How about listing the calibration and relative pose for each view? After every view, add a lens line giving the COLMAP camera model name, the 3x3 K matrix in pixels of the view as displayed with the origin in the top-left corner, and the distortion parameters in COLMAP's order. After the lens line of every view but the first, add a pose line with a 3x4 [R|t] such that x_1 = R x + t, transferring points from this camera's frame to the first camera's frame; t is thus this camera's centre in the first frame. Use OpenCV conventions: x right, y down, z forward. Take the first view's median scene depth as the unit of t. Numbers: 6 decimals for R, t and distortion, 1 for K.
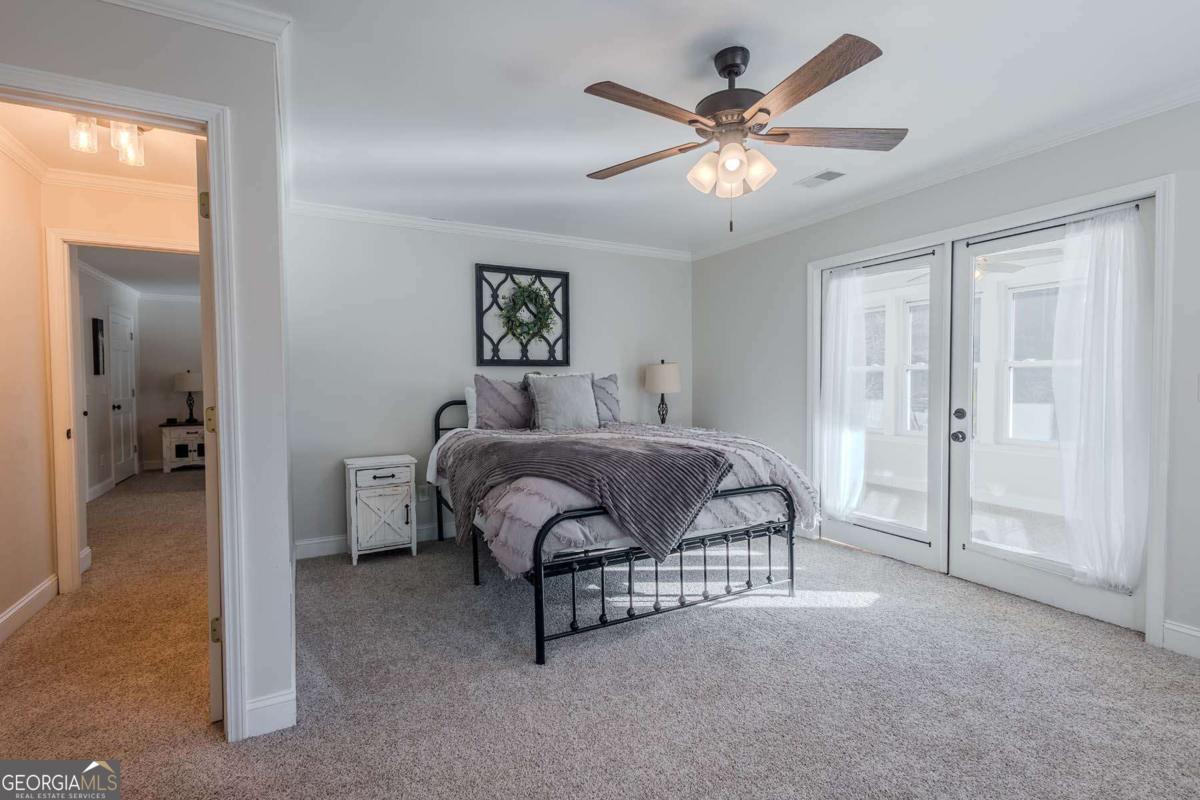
lens RADIAL K [[554.7, 0, 603.1], [0, 554.7, 405.8], [0, 0, 1]] dist [0.003280, 0.000206]
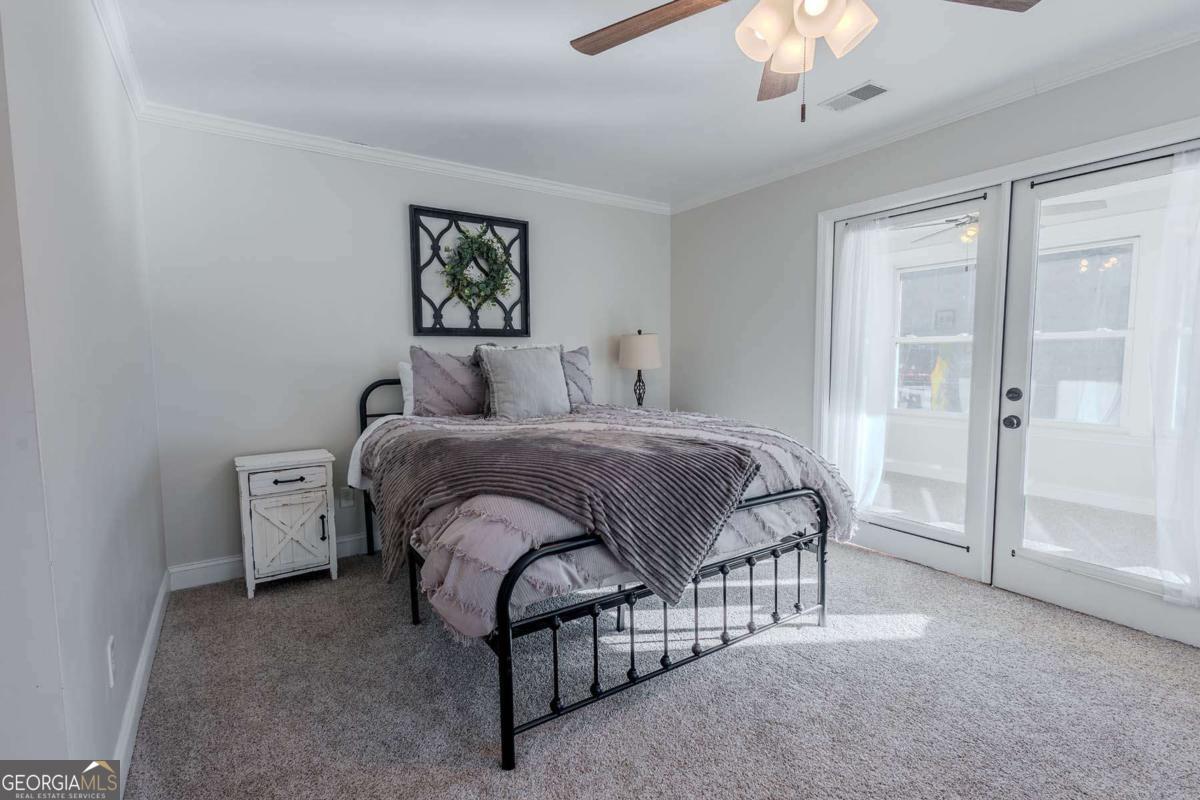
lens RADIAL K [[554.7, 0, 603.1], [0, 554.7, 405.8], [0, 0, 1]] dist [0.003280, 0.000206]
pose [[0.995769, -0.007295, 0.091597, -0.039855], [0.003177, 0.998981, 0.045027, -0.007877], [-0.091833, -0.044545, 0.994778, 0.231588]]
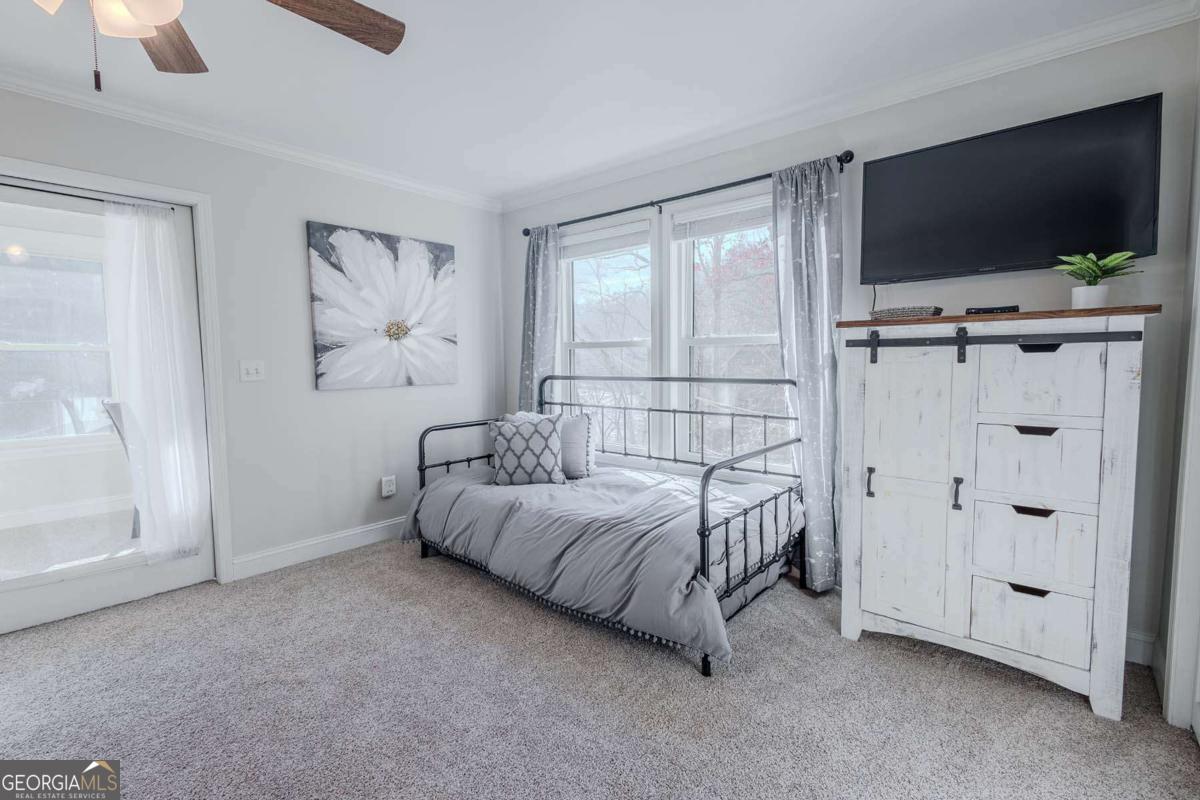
lens RADIAL K [[547.9, 0, 592.9], [0, 547.9, 400.1], [0, 0, 1]] dist [0.001413, 0.000061]
pose [[-0.346682, -0.052276, 0.936525, -0.296047], [0.040662, 0.996670, 0.070685, -0.017233], [-0.937101, 0.062586, -0.343401, 0.476657]]
